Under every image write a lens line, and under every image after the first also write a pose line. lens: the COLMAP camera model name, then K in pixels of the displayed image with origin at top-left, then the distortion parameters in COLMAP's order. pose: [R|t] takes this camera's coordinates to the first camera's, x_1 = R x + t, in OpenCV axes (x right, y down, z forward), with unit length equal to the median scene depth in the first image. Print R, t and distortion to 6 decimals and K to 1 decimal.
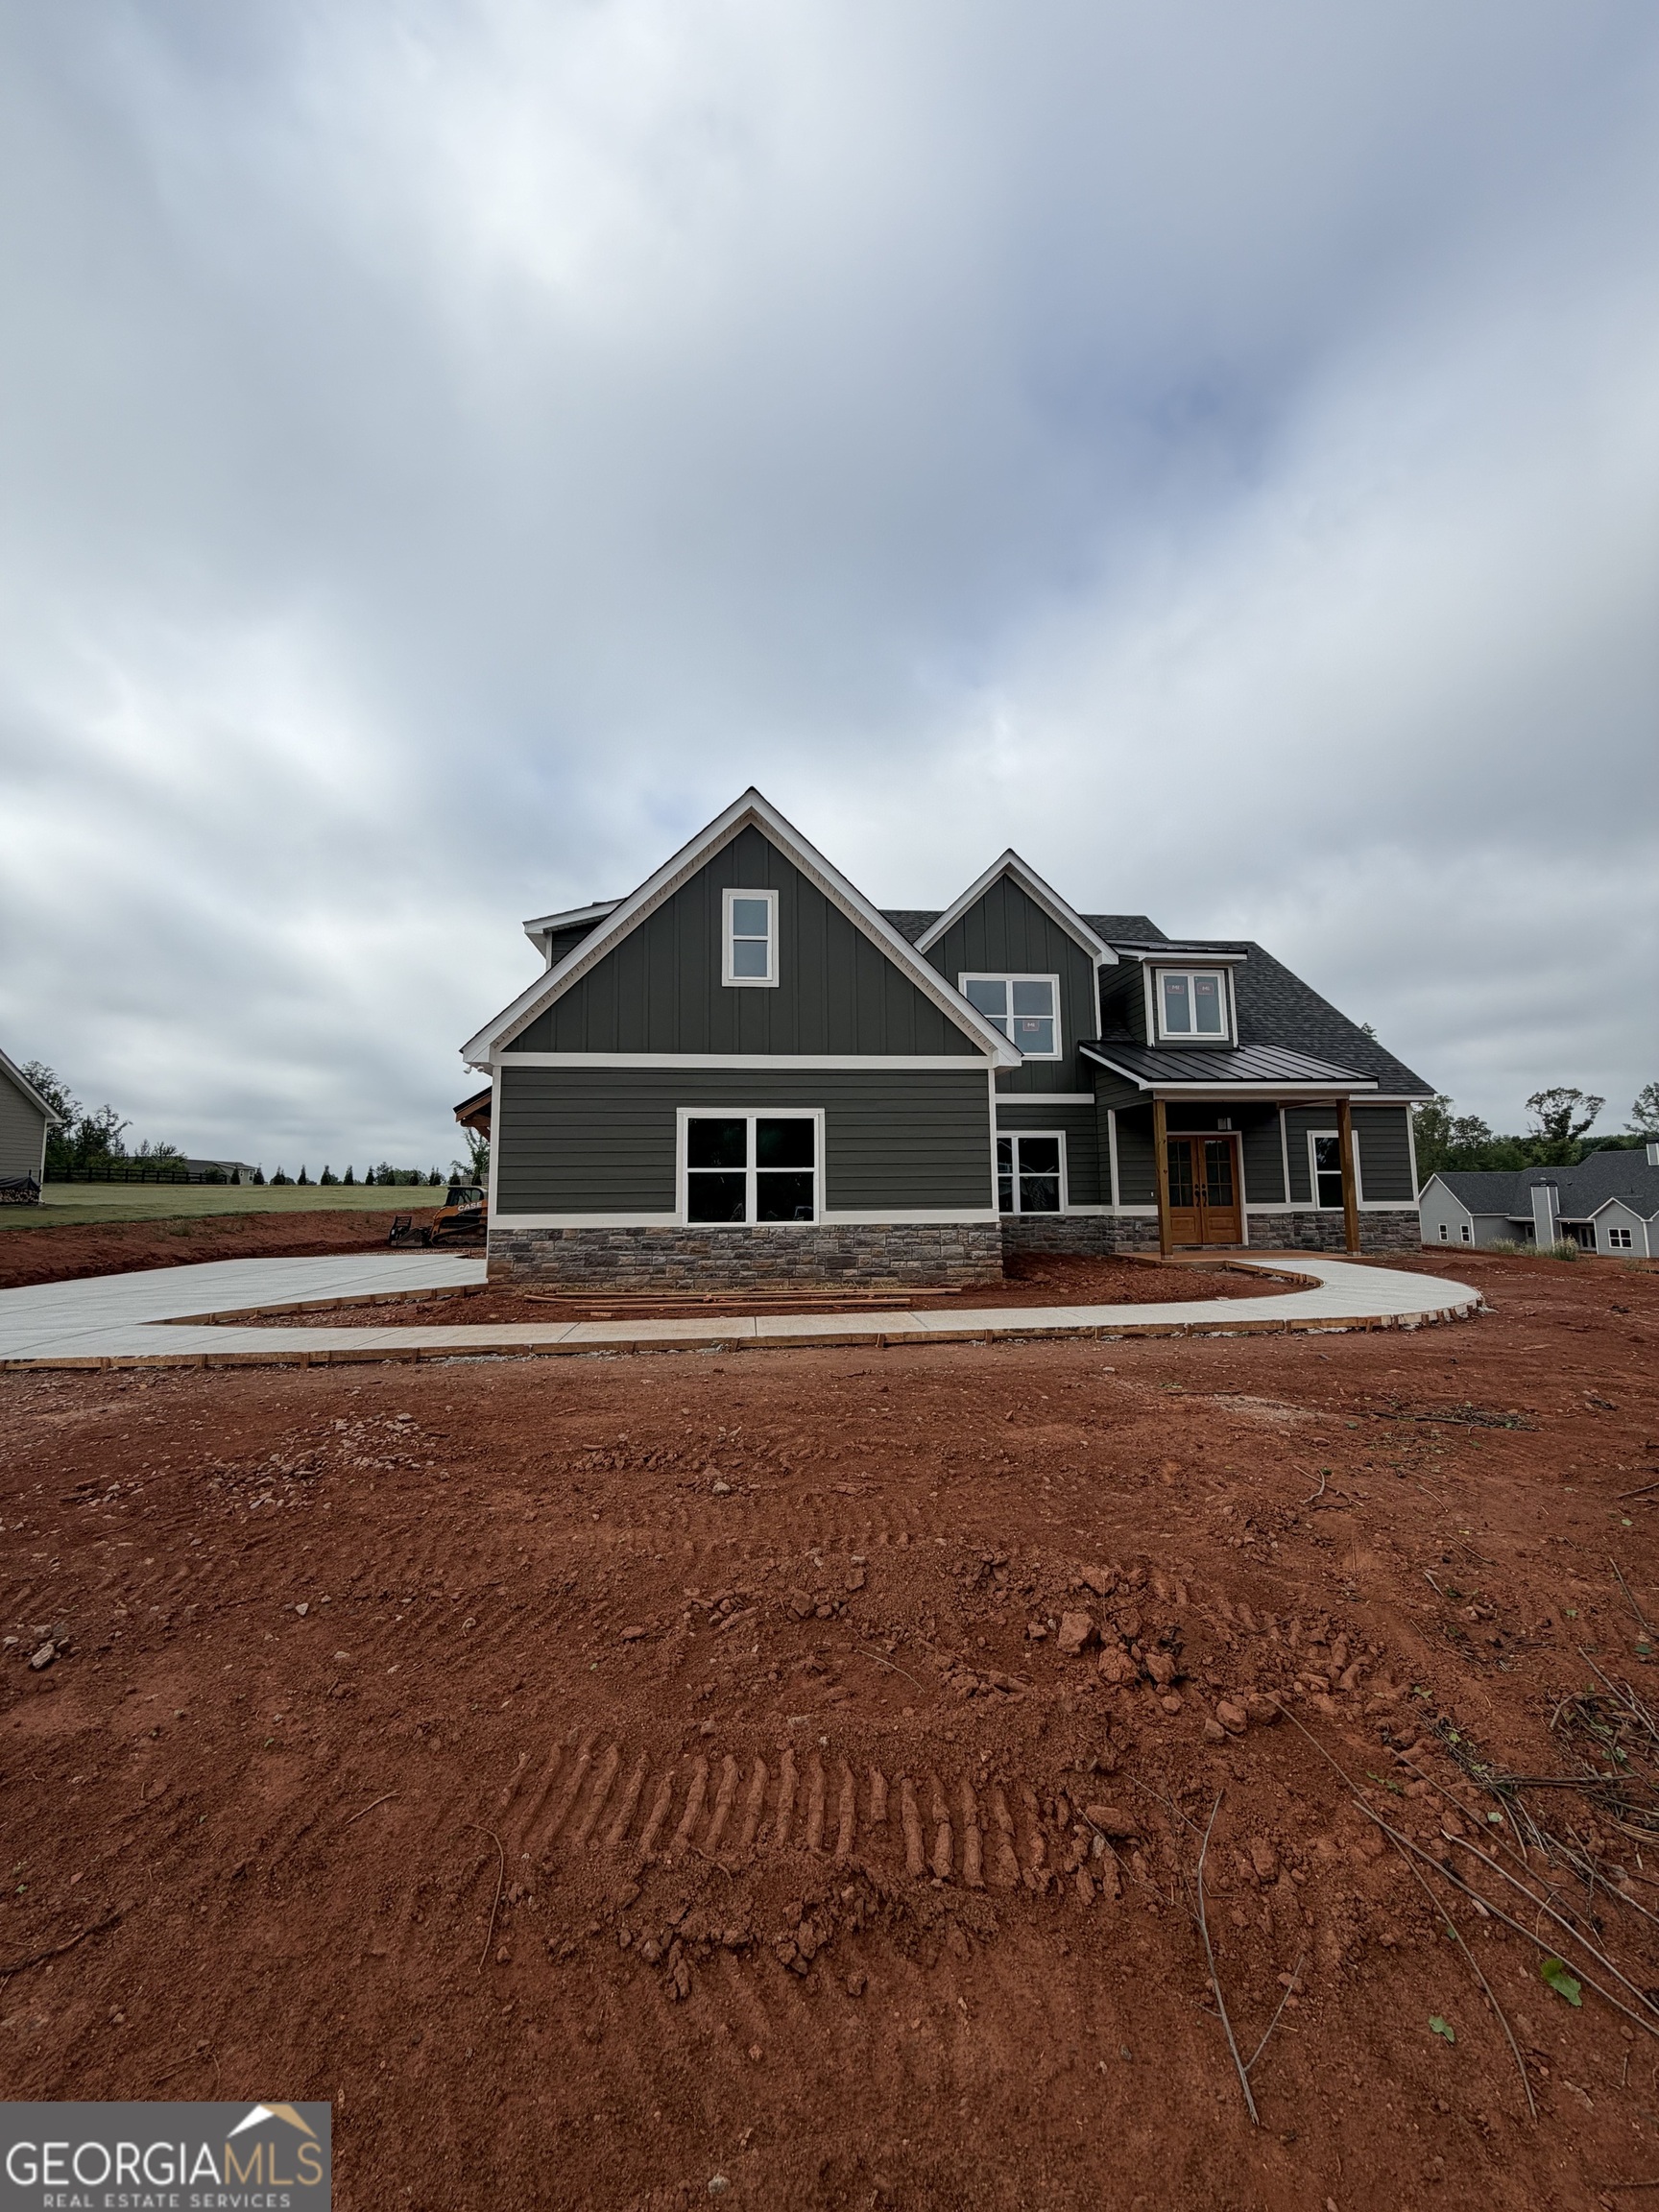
lens RADIAL K [[883.5, 0, 829.6], [0, 883.5, 1101.6], [0, 0, 1]] dist [-0.001306, 0.002497]
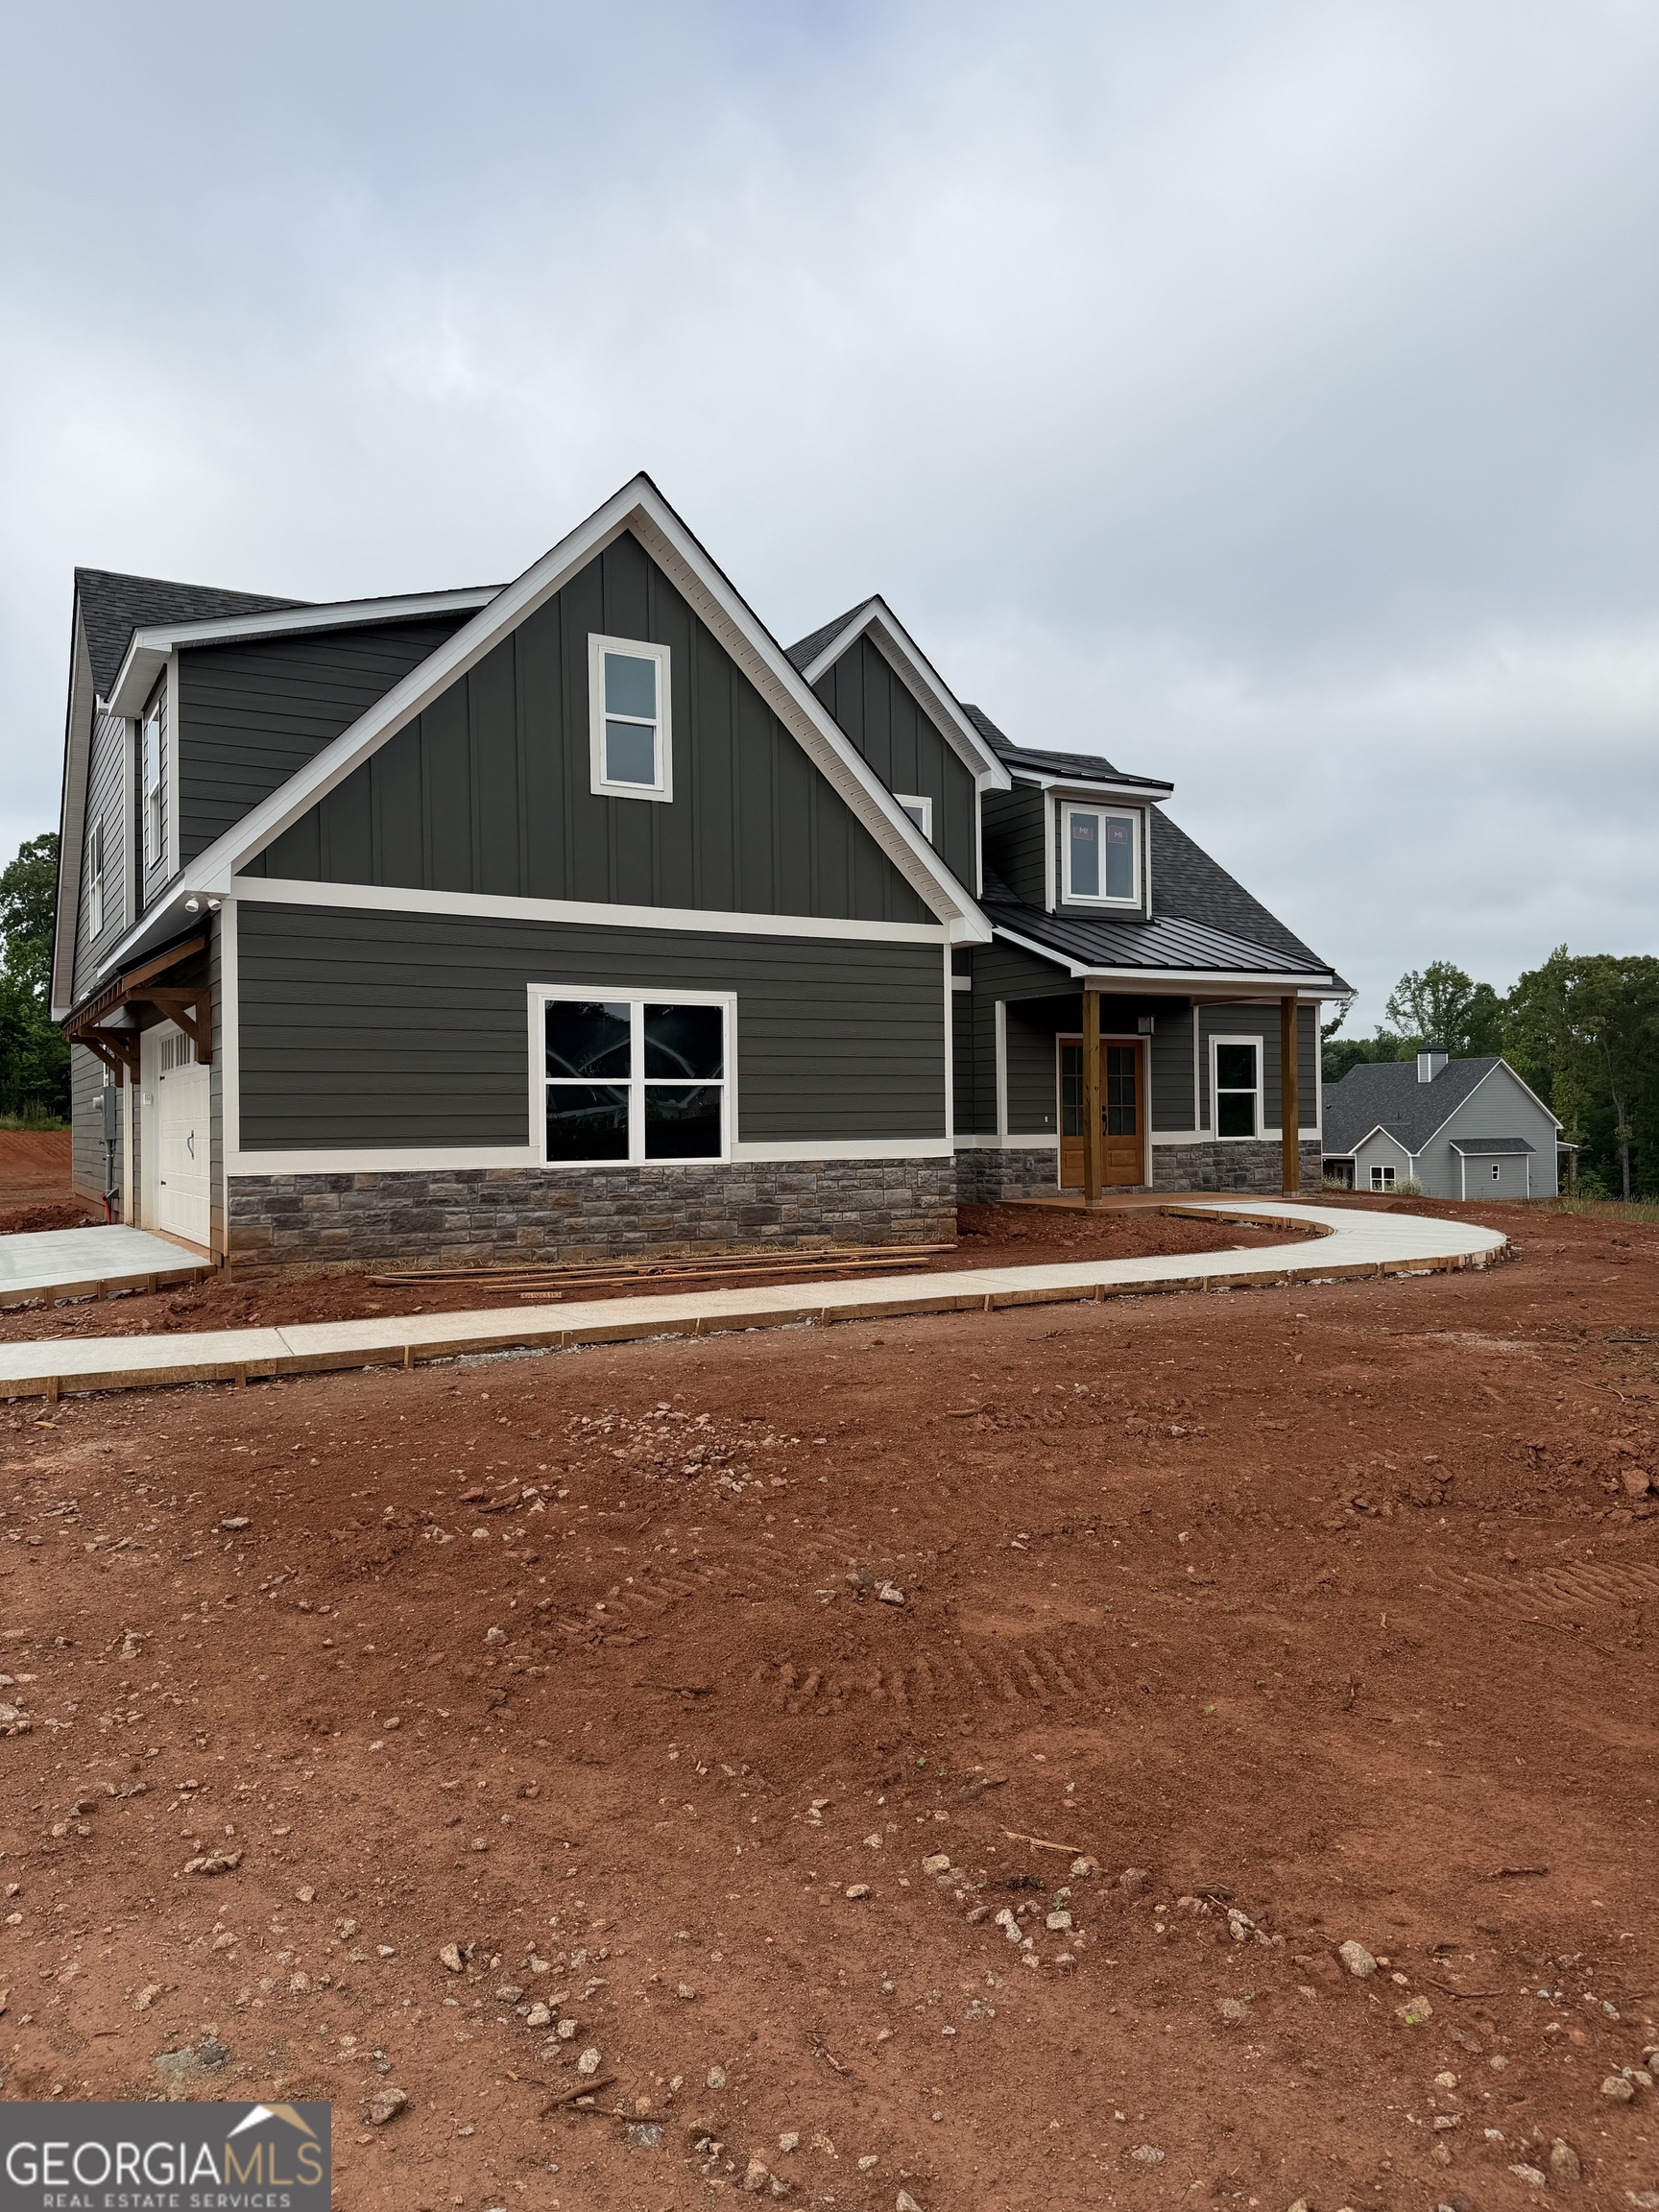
lens RADIAL K [[1535.7, 0, 829.2], [0, 1535.7, 1121.2], [0, 0, 1]] dist [0.101262, -0.001719]
pose [[0.916991, -0.000008, 0.398909, -0.406416], [-0.041666, 0.994528, 0.095801, -0.009491], [-0.396727, -0.104469, 0.911973, -0.111397]]
